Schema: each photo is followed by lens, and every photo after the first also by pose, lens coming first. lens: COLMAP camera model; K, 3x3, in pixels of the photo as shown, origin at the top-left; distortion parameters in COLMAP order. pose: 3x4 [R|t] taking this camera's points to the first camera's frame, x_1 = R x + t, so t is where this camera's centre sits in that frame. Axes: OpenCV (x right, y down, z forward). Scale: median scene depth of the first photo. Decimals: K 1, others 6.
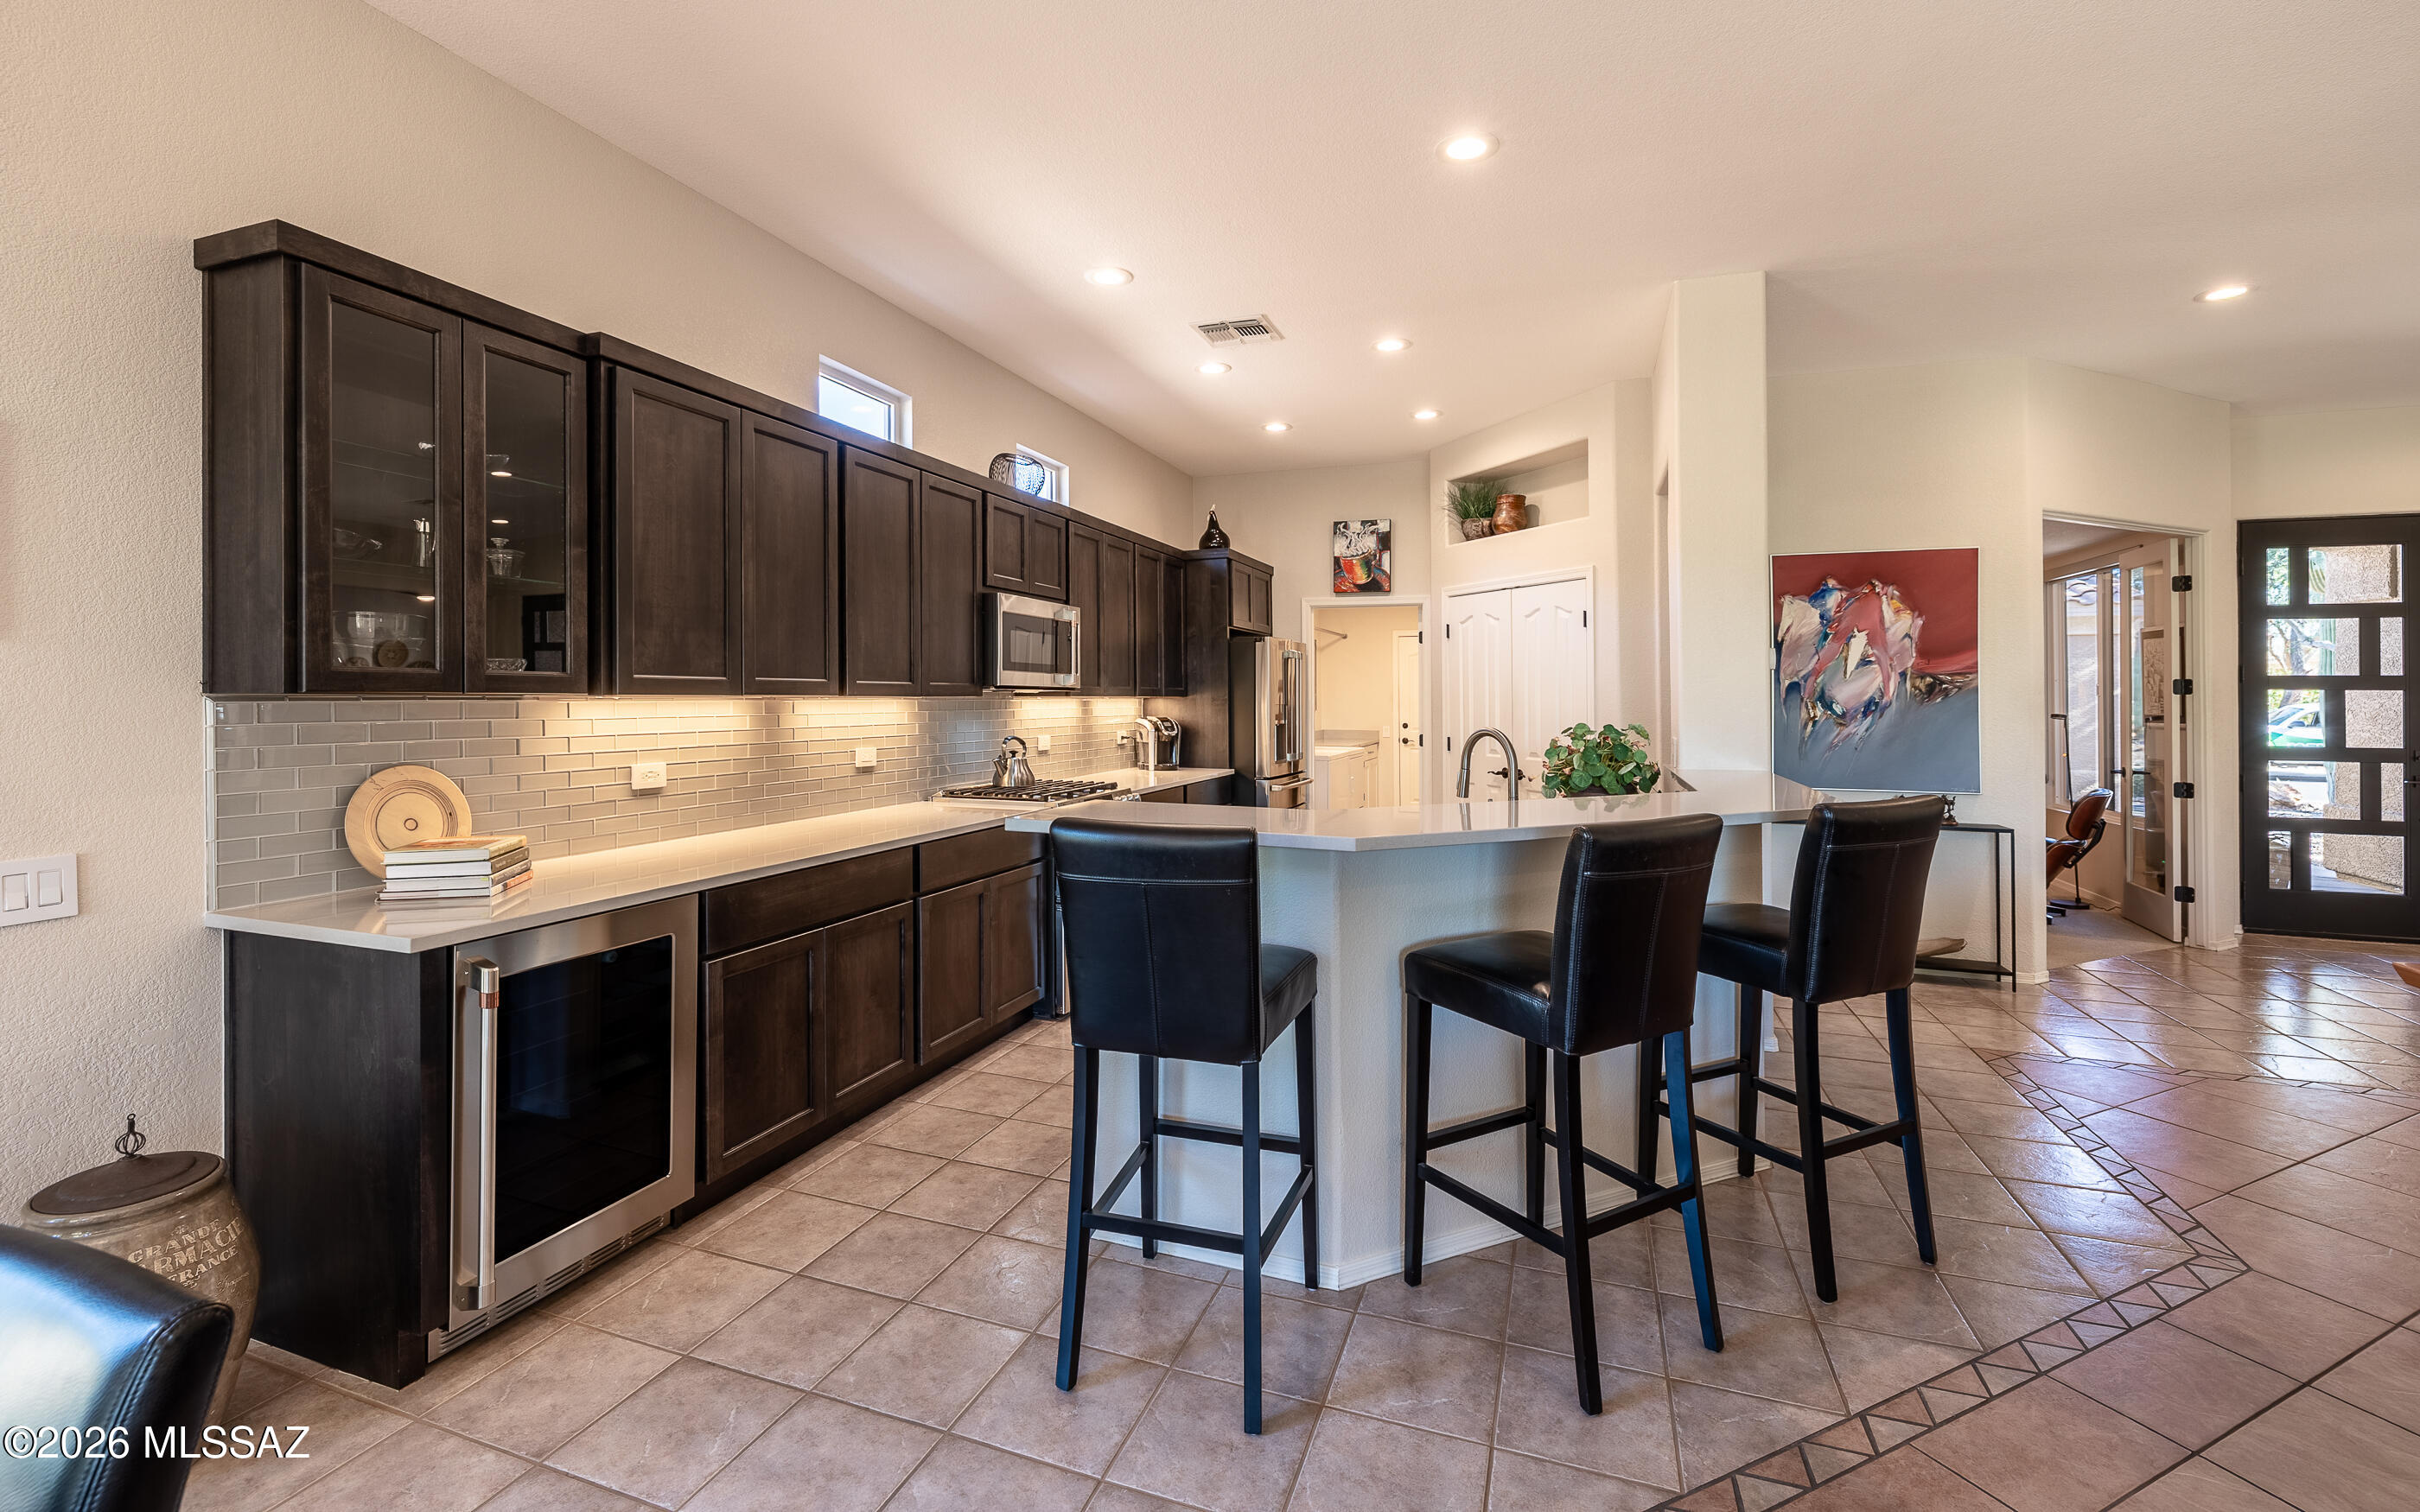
lens RADIAL K [[1023.5, 0, 1208.6], [0, 1023.5, 690.5], [0, 0, 1]] dist [0.000768, -0.000058]
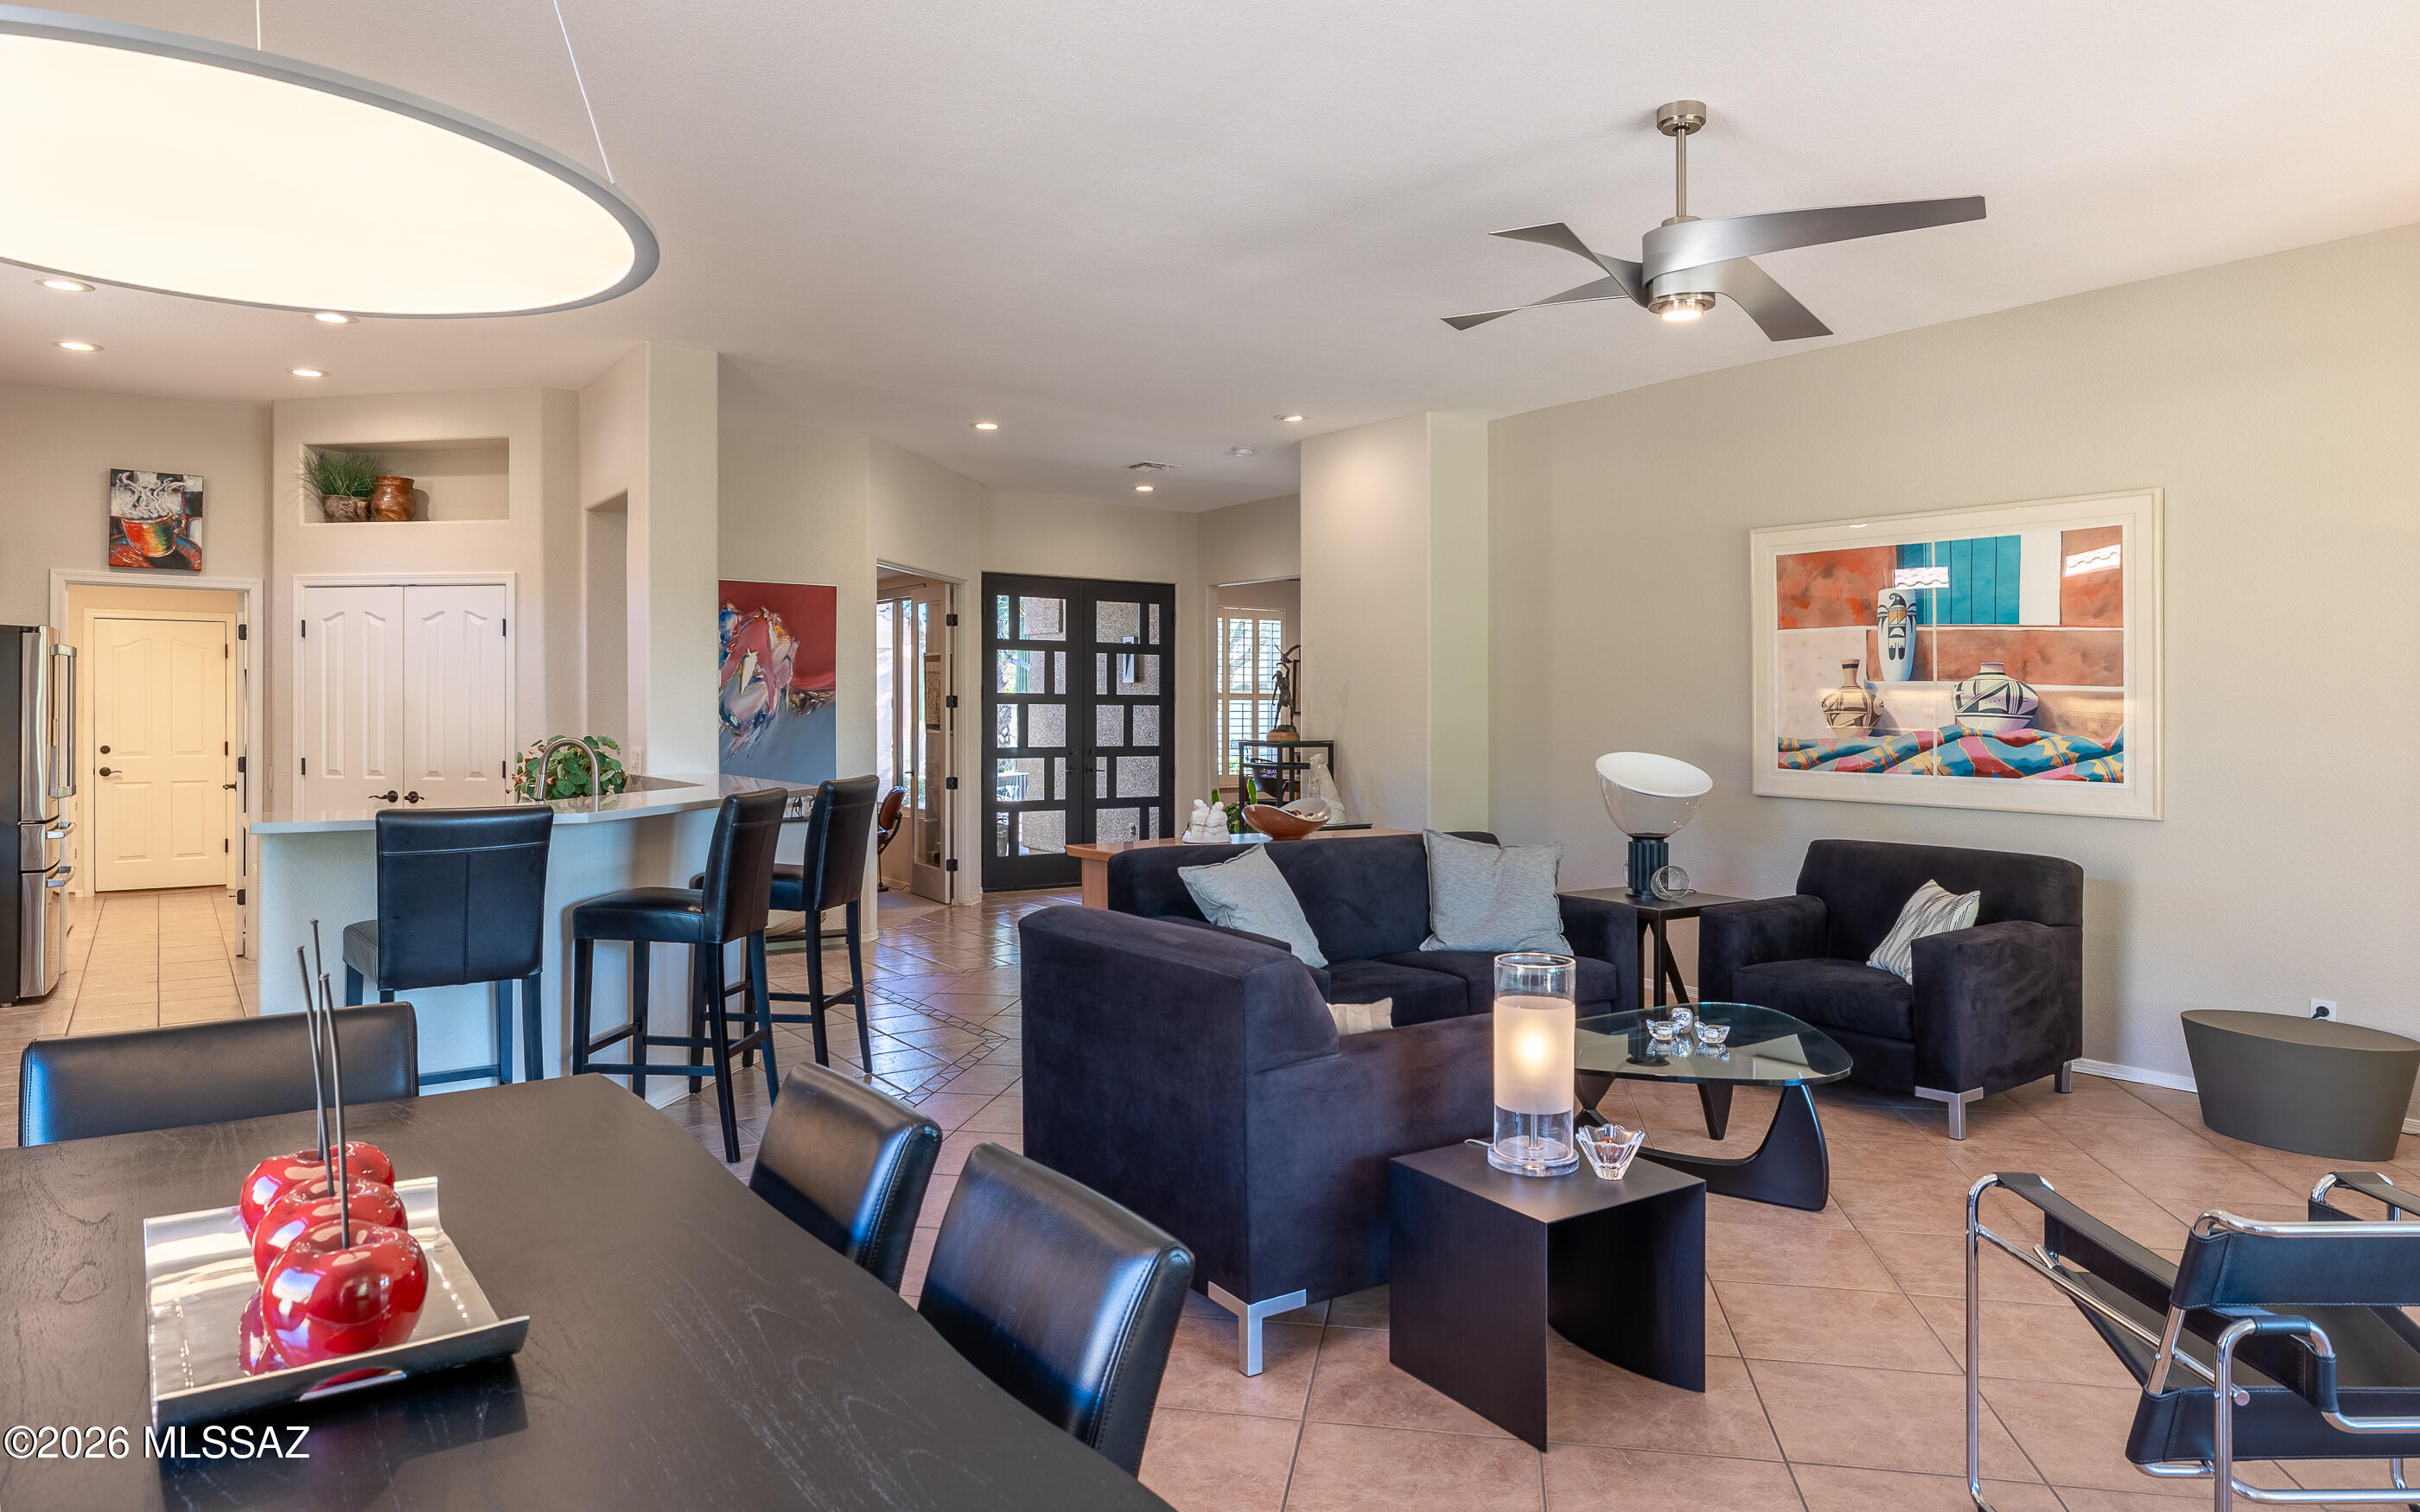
lens RADIAL K [[1495.8, 0, 1209.1], [0, 1495.8, 709.0], [0, 0, 1]] dist [-0.003074, 0.000116]
pose [[0.574584, 0.000204, 0.818446, -0.454227], [-0.007680, 0.999957, 0.005143, -0.007609], [-0.818410, -0.009240, 0.574561, -0.385889]]
